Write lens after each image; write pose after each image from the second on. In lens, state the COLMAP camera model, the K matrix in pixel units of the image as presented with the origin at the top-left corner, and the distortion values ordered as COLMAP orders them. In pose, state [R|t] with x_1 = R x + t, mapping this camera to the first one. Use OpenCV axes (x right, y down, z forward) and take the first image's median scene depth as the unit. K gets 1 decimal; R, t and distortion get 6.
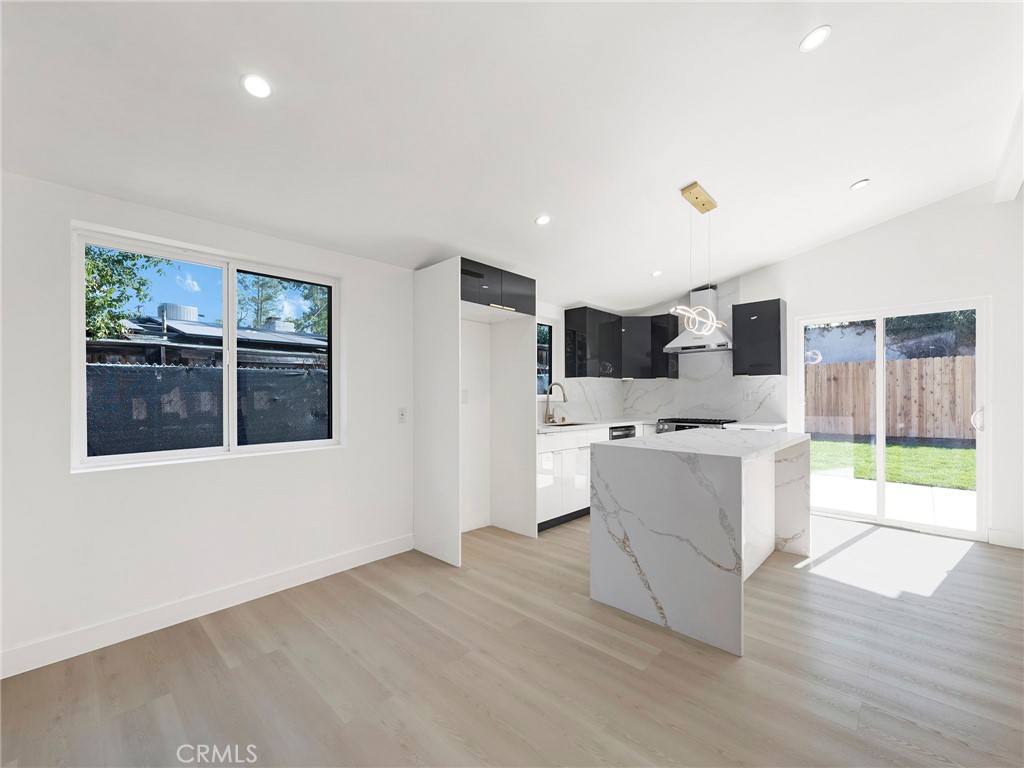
lens RADIAL K [[431.1, 0, 513.8], [0, 431.1, 393.6], [0, 0, 1]] dist [0.003414, 0.000028]
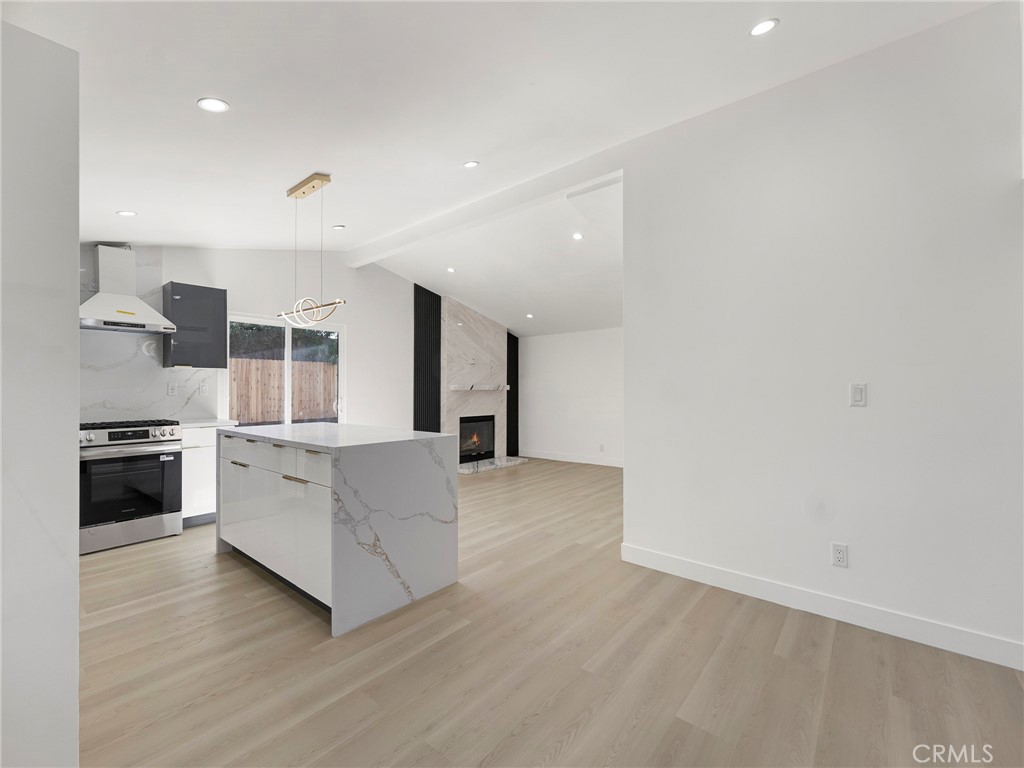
lens RADIAL K [[431.1, 0, 511.8], [0, 431.1, 382.7], [0, 0, 1]] dist [0.003414, 0.000028]
pose [[-0.060531, 0.018107, 0.998002, -0.425332], [-0.004152, 0.999822, -0.018392, 0.003499], [-0.998158, -0.005257, -0.060445, 0.456376]]
